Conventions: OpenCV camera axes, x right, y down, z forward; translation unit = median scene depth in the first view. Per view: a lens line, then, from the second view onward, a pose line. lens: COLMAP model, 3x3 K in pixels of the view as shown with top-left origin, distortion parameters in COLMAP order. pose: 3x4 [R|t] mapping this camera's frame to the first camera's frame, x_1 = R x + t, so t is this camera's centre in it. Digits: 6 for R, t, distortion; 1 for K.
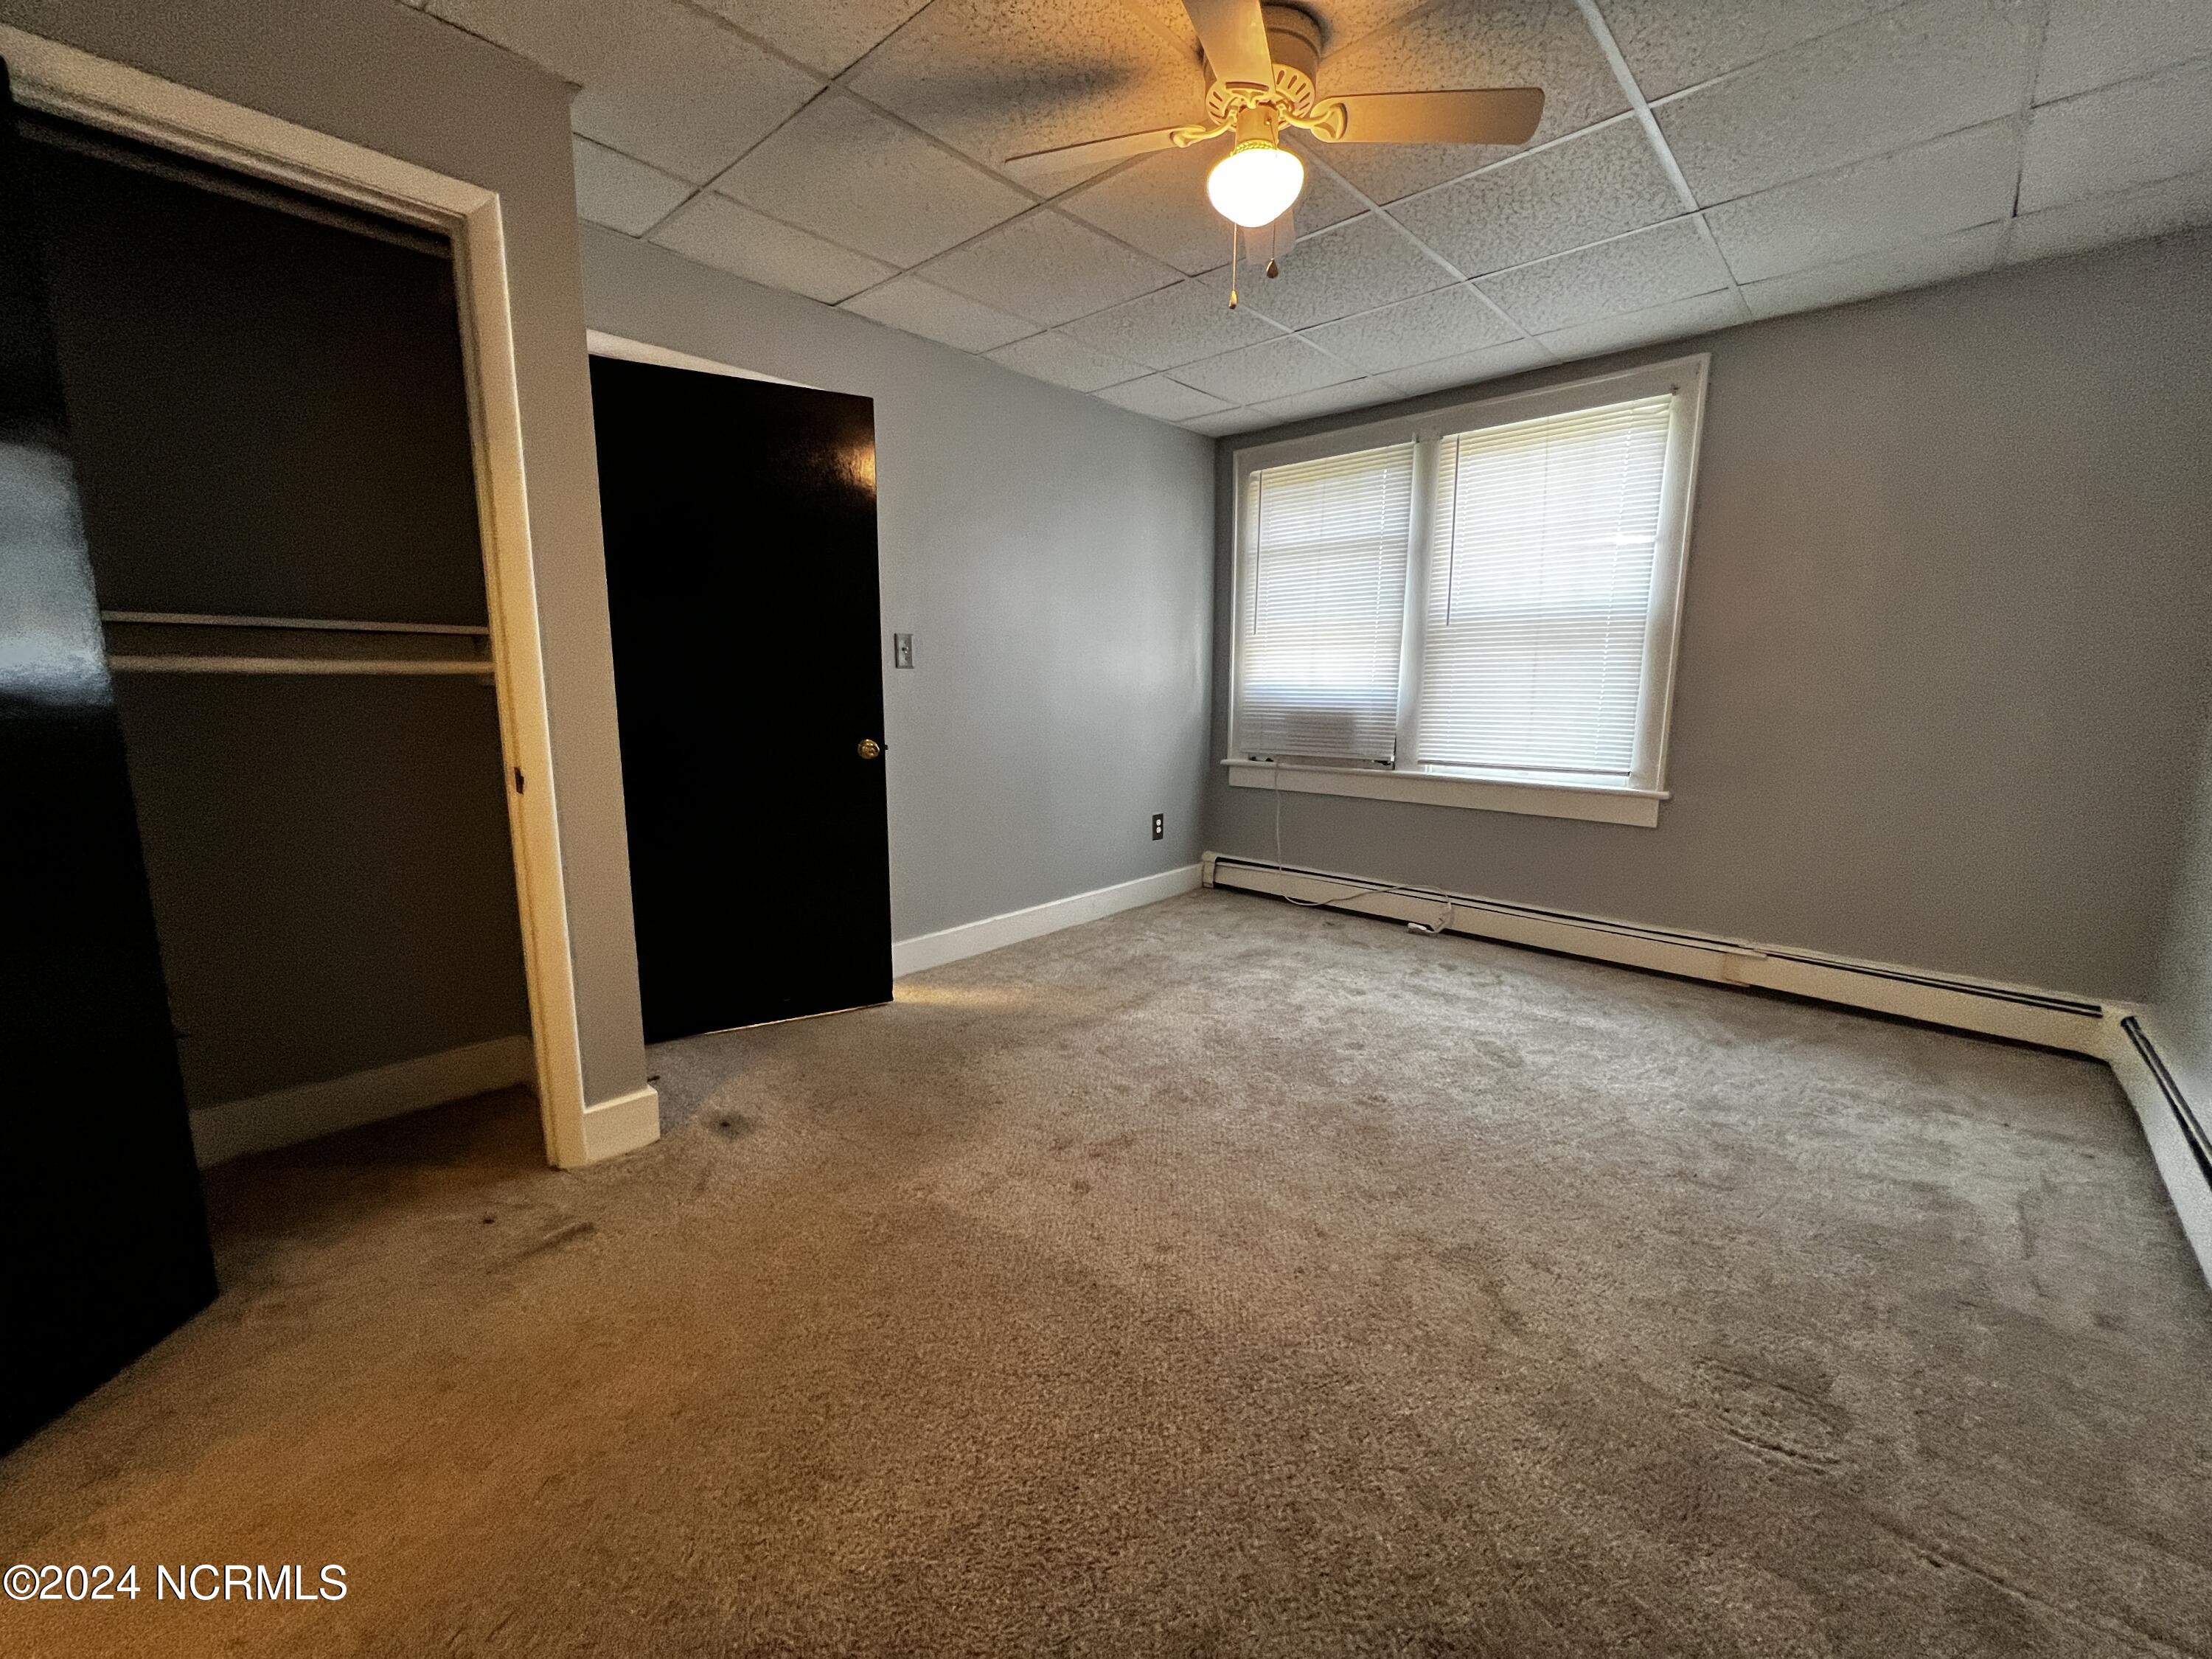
lens RADIAL K [[891.6, 0, 1106.0], [0, 891.6, 829.5], [0, 0, 1]] dist [-0.002584, 0.000014]
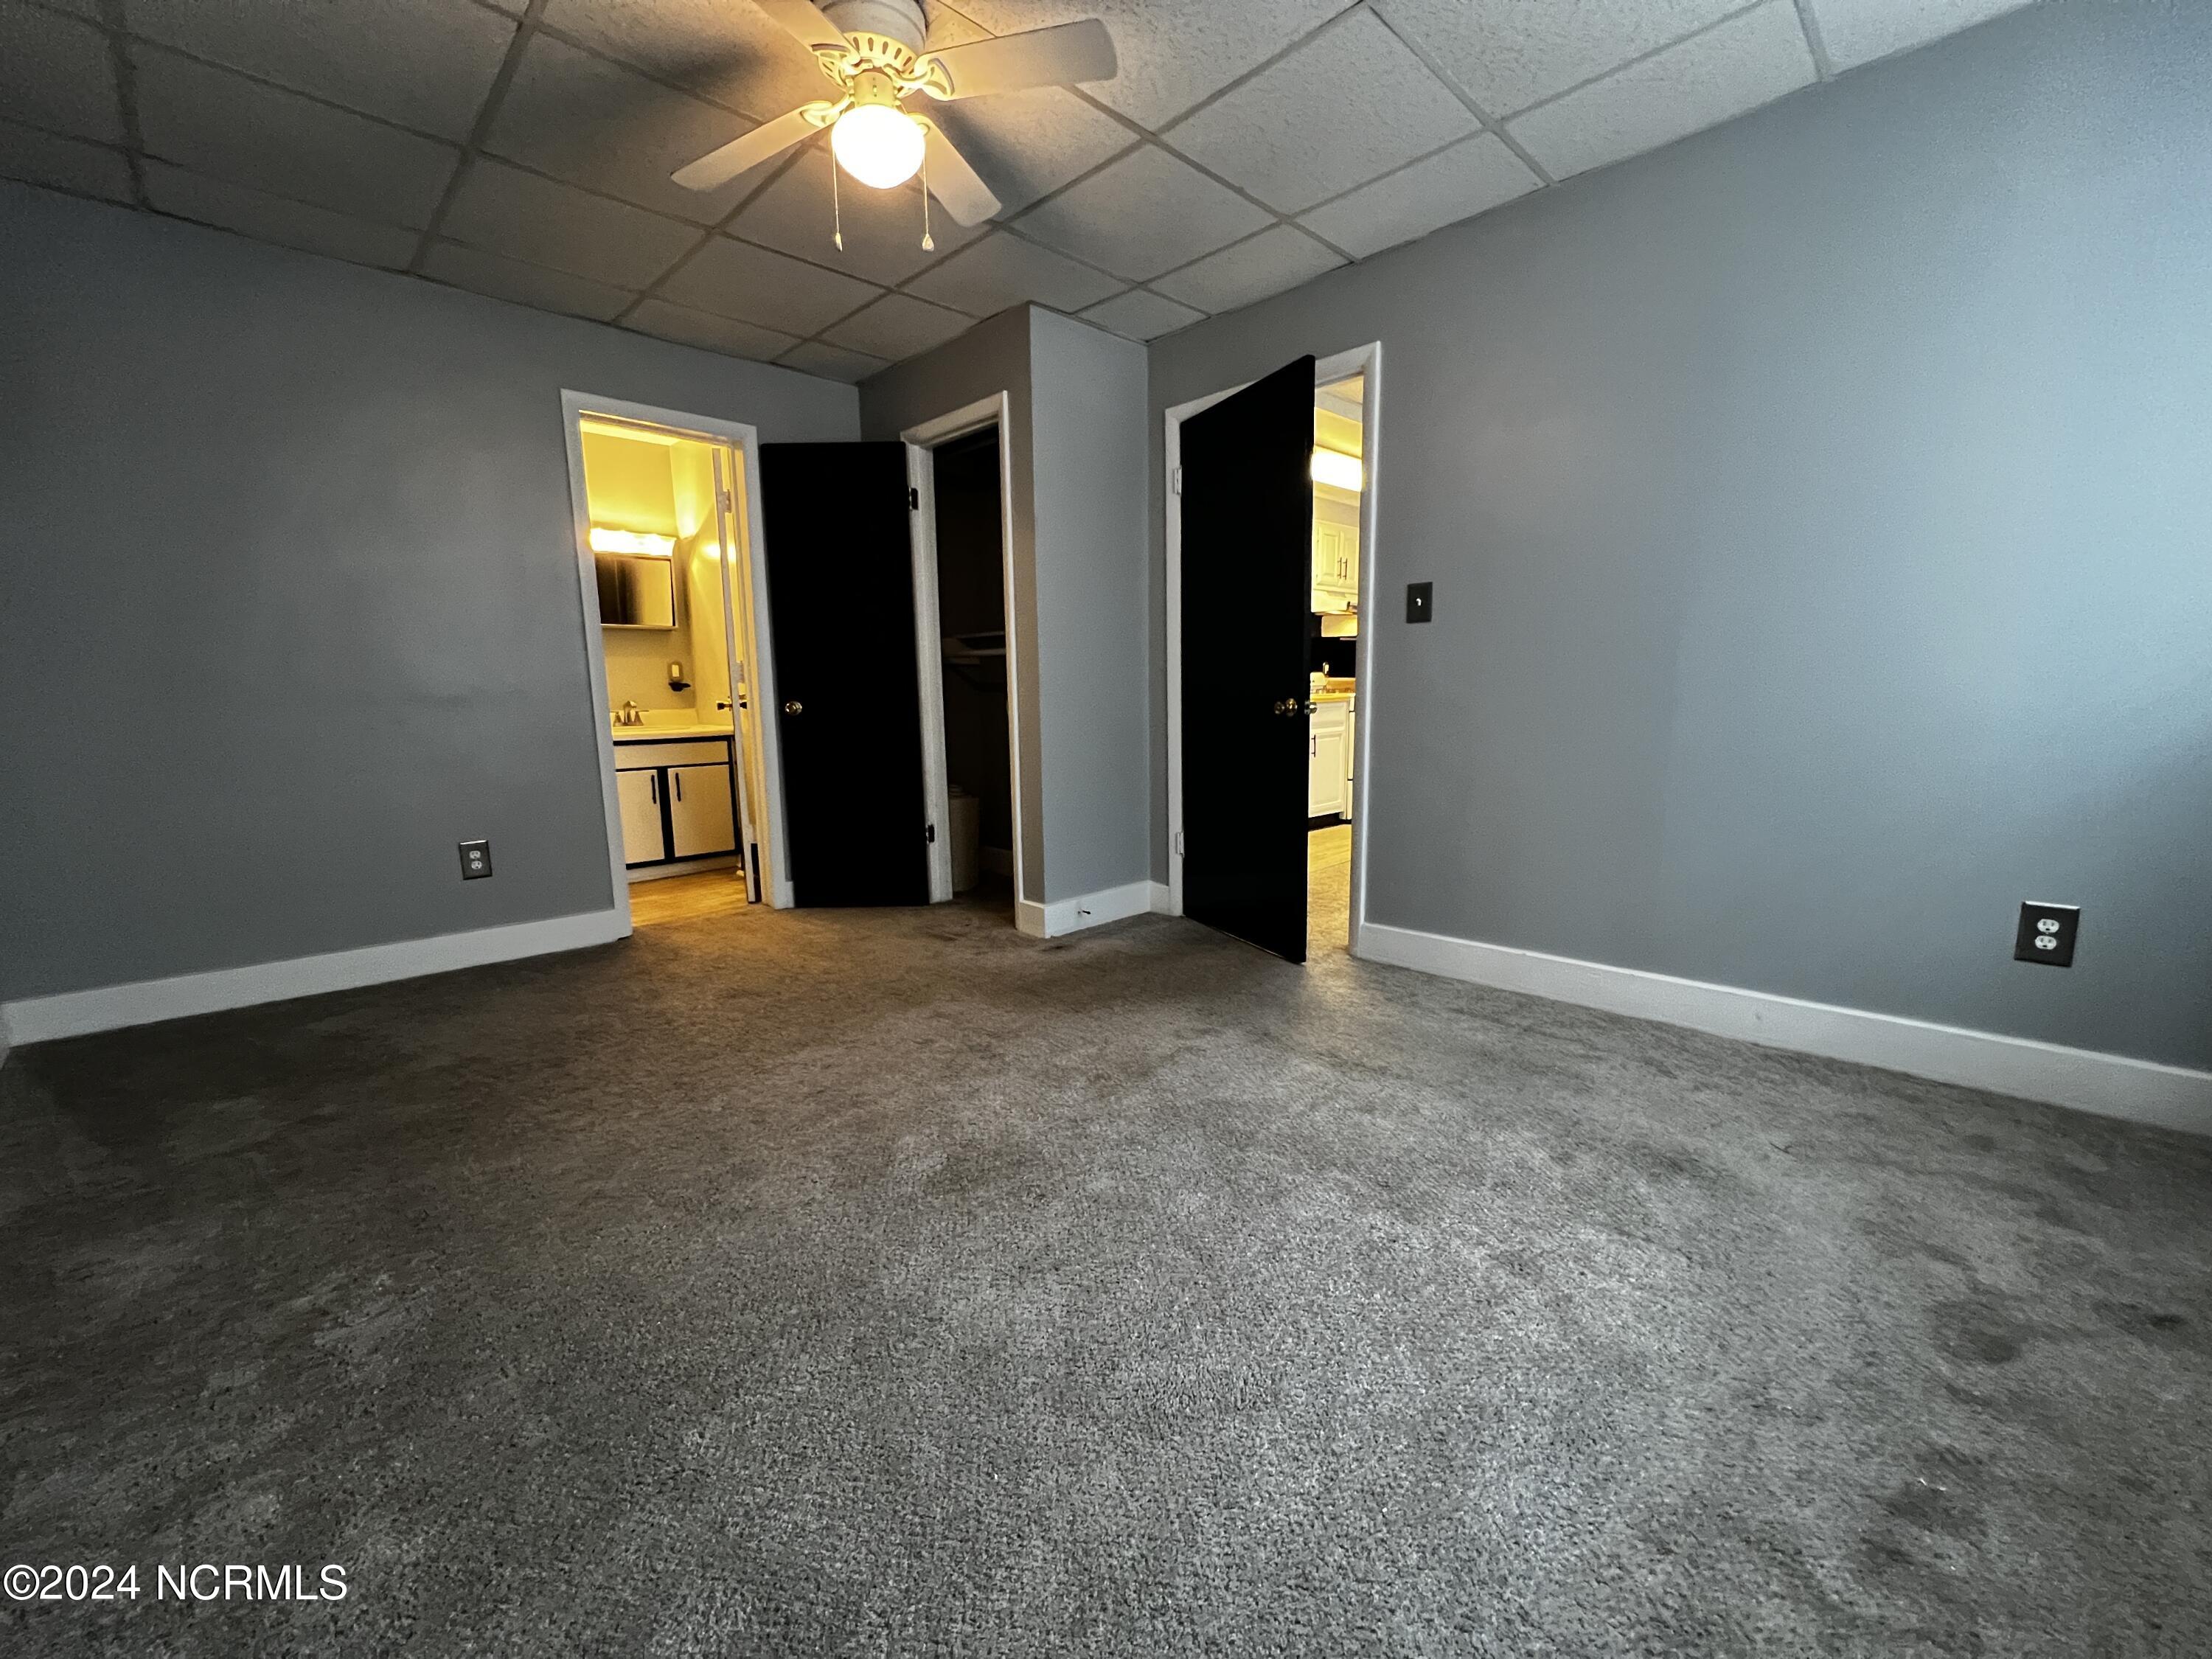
lens RADIAL K [[891.6, 0, 1106.0], [0, 891.6, 829.5], [0, 0, 1]] dist [-0.002584, 0.000014]
pose [[-0.054438, 0.153448, -0.986656, 0.636745], [-0.147860, 0.975989, 0.159947, -0.069994], [0.987509, 0.154595, -0.030443, 0.689357]]
